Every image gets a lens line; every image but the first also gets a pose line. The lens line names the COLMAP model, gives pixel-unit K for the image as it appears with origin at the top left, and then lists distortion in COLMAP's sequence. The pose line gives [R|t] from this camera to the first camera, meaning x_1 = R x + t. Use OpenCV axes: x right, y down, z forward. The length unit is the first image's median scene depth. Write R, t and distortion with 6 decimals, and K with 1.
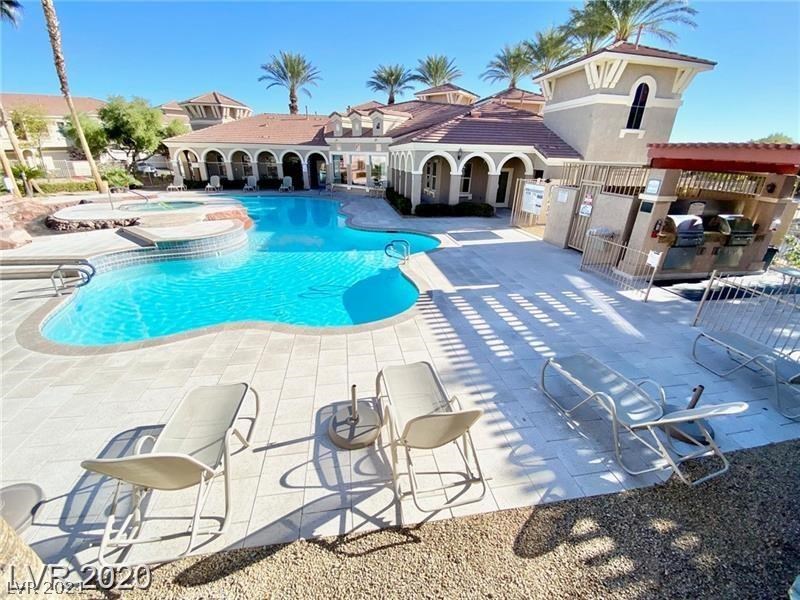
lens RADIAL K [[318.3, 0, 400.0], [0, 318.3, 300.0], [0, 0, 1]] dist [0.026568, -0.025539]
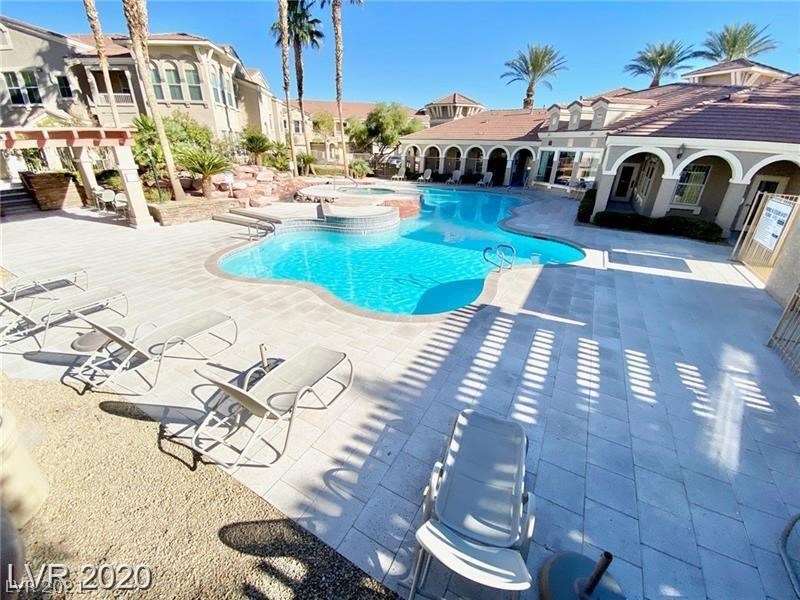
lens RADIAL K [[323.4, 0, 400.0], [0, 323.4, 300.0], [0, 0, 1]] dist [0.010047, -0.014985]
pose [[0.785249, 0.264985, -0.559613, 0.221017], [-0.262119, 0.961081, 0.087281, -0.031511], [0.560961, 0.078148, 0.824146, 0.073041]]
